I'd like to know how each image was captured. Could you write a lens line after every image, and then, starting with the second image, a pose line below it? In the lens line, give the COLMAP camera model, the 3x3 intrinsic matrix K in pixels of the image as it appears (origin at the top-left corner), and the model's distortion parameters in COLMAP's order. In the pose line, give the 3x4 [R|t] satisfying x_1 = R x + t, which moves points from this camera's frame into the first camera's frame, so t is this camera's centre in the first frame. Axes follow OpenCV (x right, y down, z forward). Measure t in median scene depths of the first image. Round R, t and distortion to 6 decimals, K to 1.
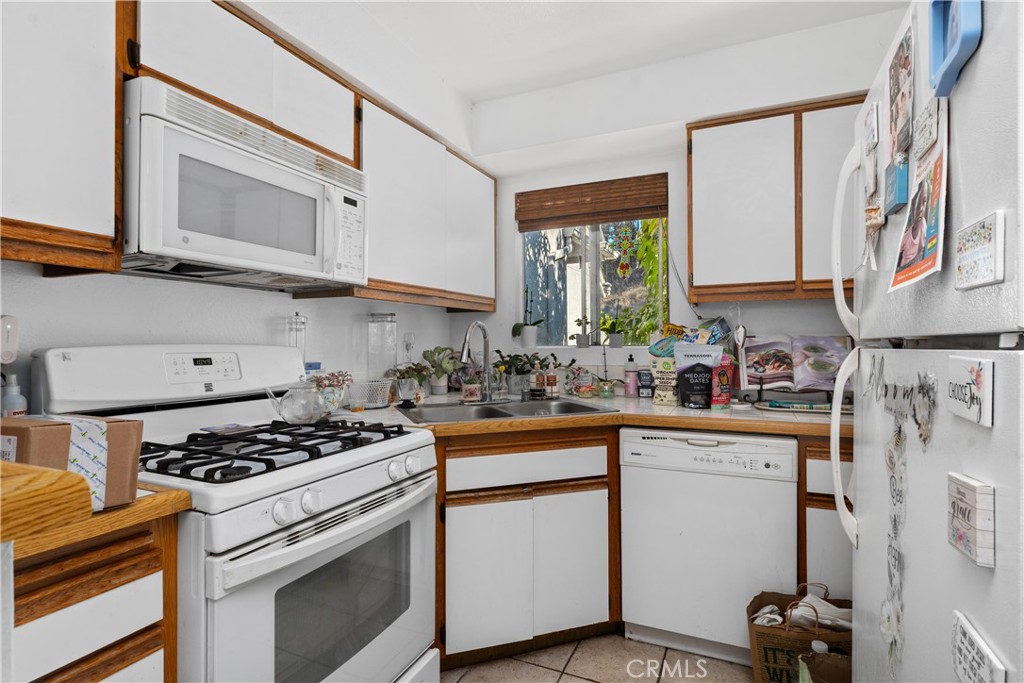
lens RADIAL K [[517.1, 0, 510.1], [0, 517.1, 341.5], [0, 0, 1]] dist [-0.000134, 0.003609]
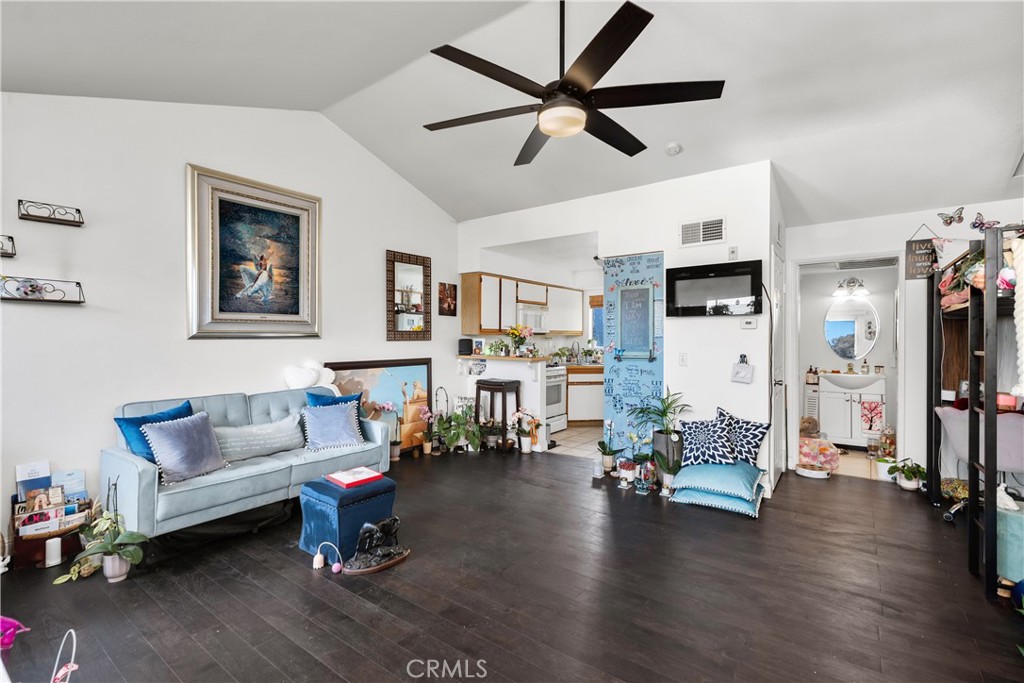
lens RADIAL K [[463.3, 0, 506.6], [0, 463.3, 342.1], [0, 0, 1]] dist [0.009785, -0.003507]
pose [[0.976662, 0.006512, -0.214684, 0.165128], [-0.004312, 0.999933, 0.010714, -0.062452], [0.214739, -0.009539, 0.976625, -2.372581]]
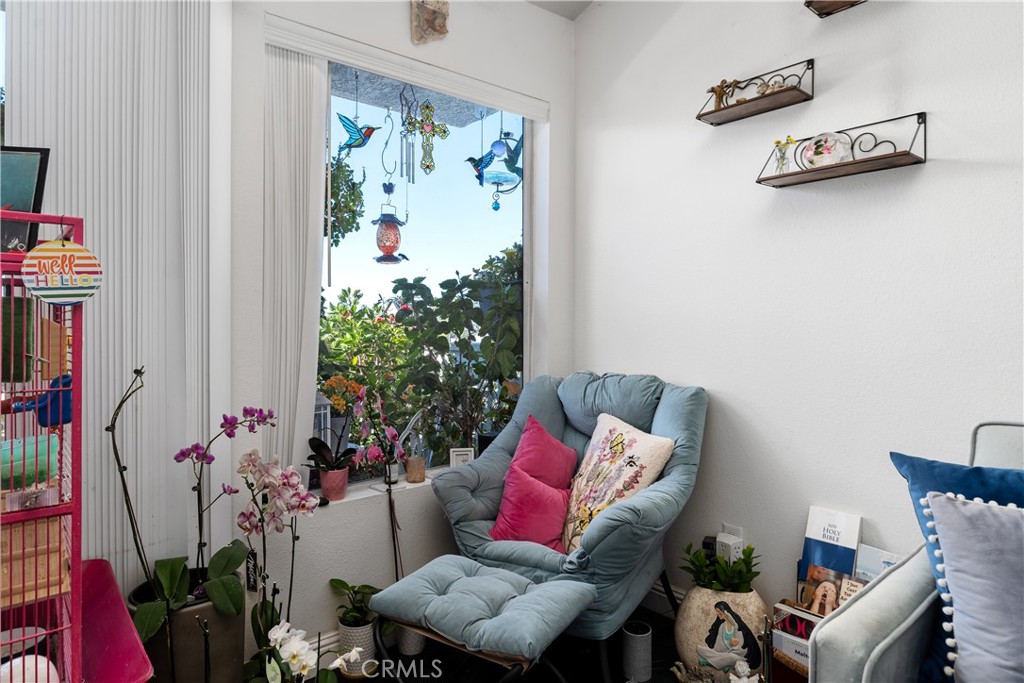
lens RADIAL K [[602.7, 0, 510.4], [0, 602.7, 329.6], [0, 0, 1]] dist [-0.005606, 0.000293]
pose [[-0.419289, 0.005316, -0.907837, -0.509586], [0.002405, 0.999986, 0.004745, 0.049056], [0.907850, -0.000194, -0.419295, -1.407683]]
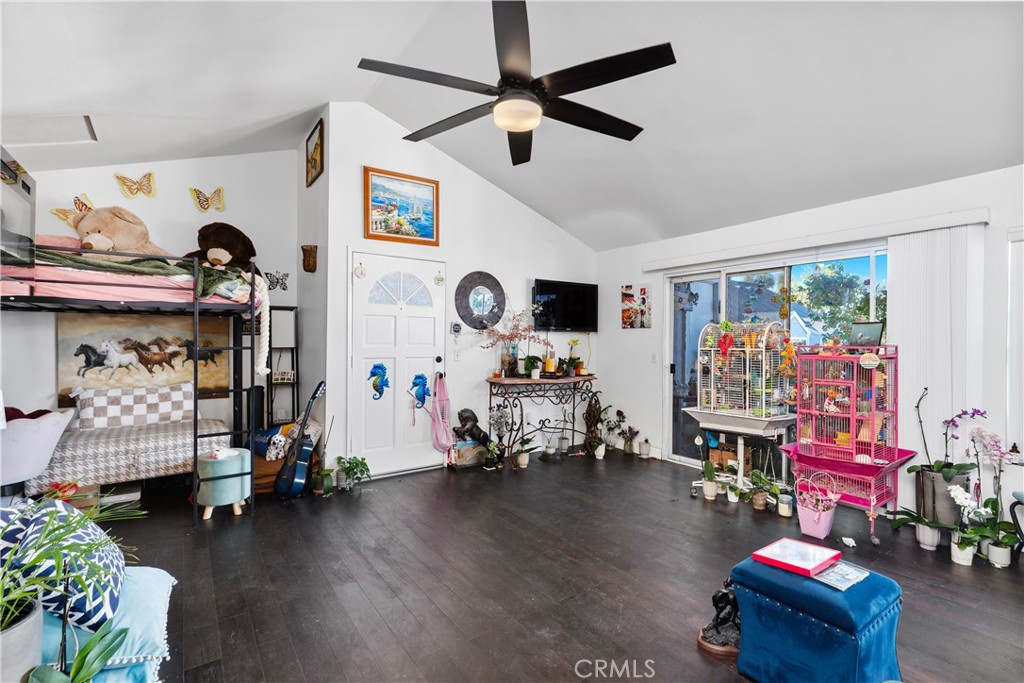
lens RADIAL K [[463.3, 0, 536.8], [0, 463.3, 343.0], [0, 0, 1]] dist [0.009785, -0.003507]
pose [[-0.875525, -0.001394, 0.483171, -0.566270], [-0.001611, 0.999999, -0.000033, -0.048520], [-0.483170, -0.000807, -0.875526, -0.146004]]
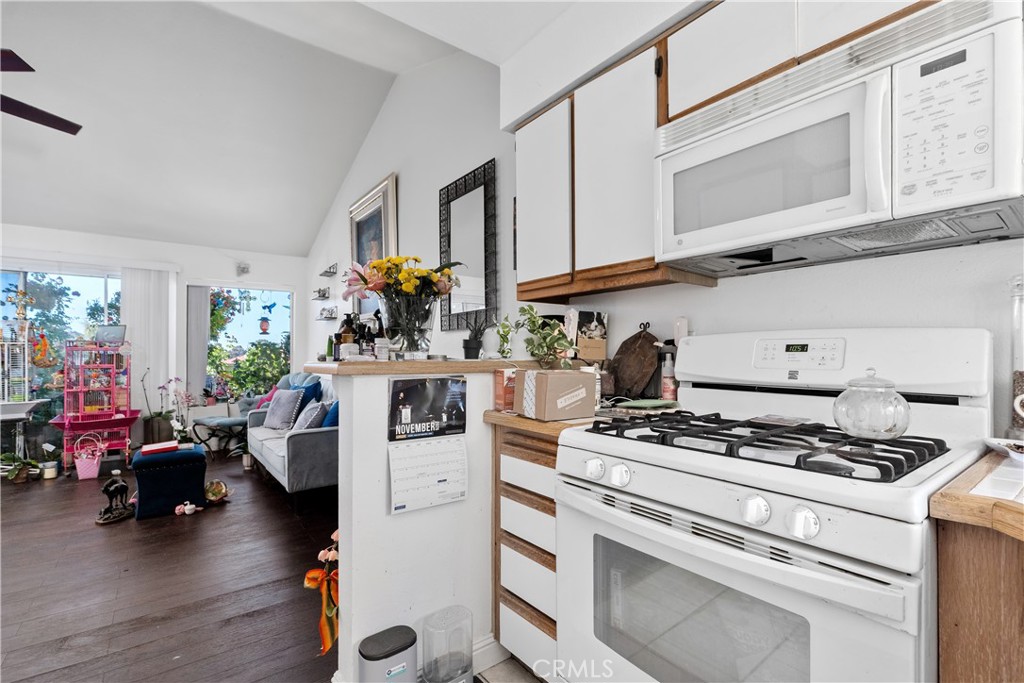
lens RADIAL K [[463.3, 0, 498.6], [0, 463.3, 351.9], [0, 0, 1]] dist [0.009785, -0.003507]
pose [[-0.478863, -0.002540, -0.877886, 0.299304], [0.005478, 0.999968, -0.005882, 0.034851], [0.877872, -0.007625, -0.478834, 0.669413]]
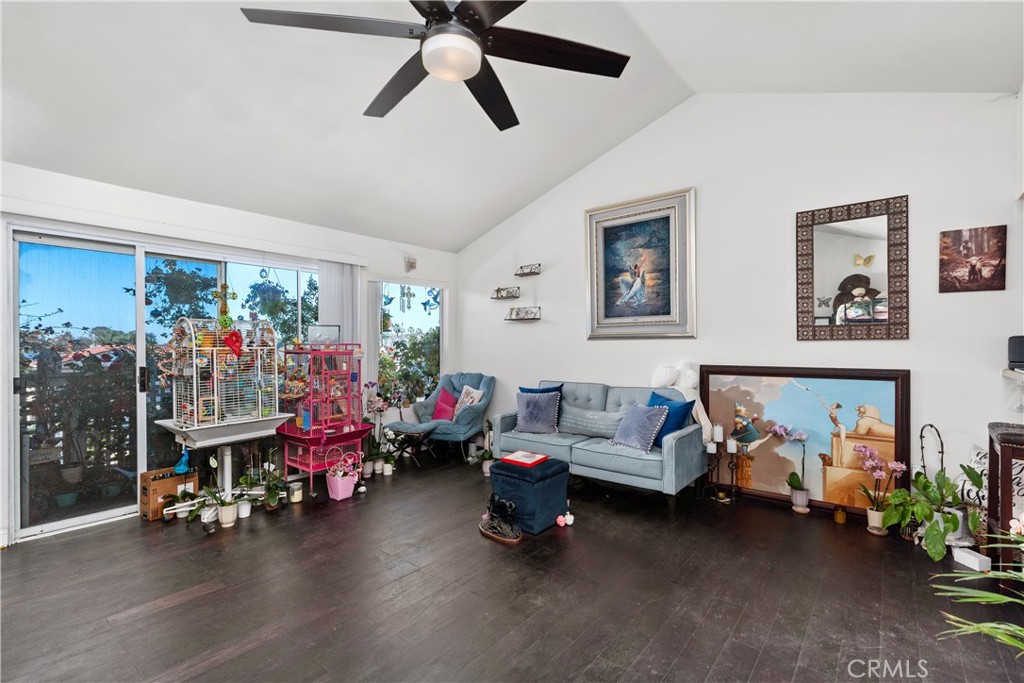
lens RADIAL K [[463.3, 0, 507.4], [0, 463.3, 344.0], [0, 0, 1]] dist [0.009785, -0.003507]
pose [[-0.251816, 0.004584, -0.967764, 0.954661], [0.005988, 0.999977, 0.003179, -0.040010], [0.967757, -0.004995, -0.251838, -0.805580]]
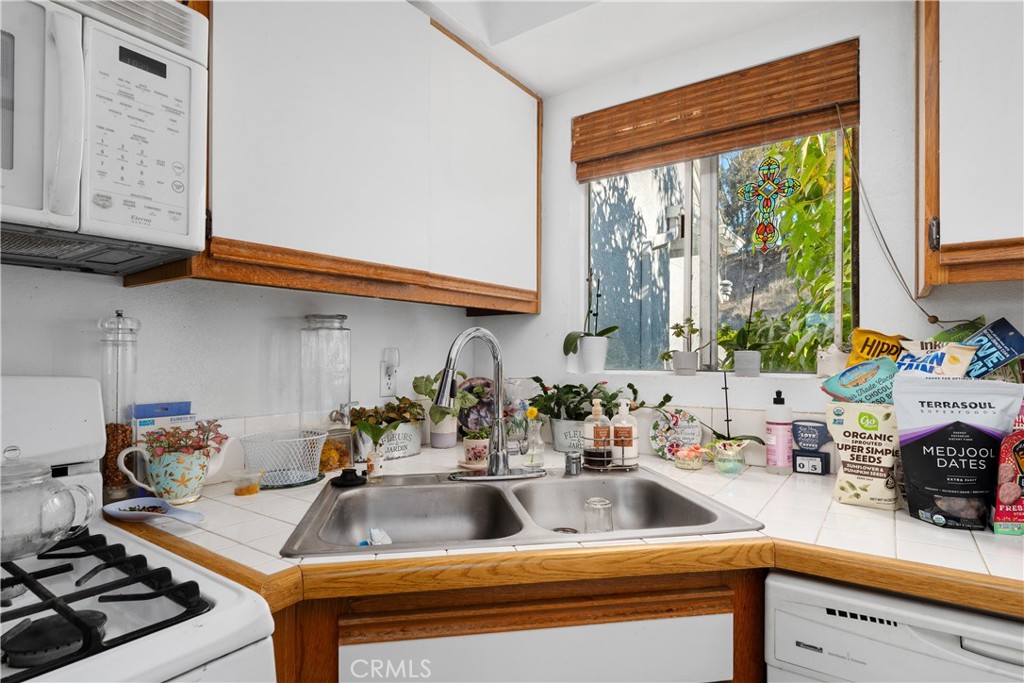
lens RADIAL K [[547.0, 0, 507.3], [0, 547.0, 355.3], [0, 0, 1]] dist [-0.000091, -0.000319]
pose [[0.981737, 0.006799, -0.190122, 0.081250], [-0.006277, 0.999975, 0.003347, -0.013416], [0.190140, -0.002092, 0.981755, 0.481261]]
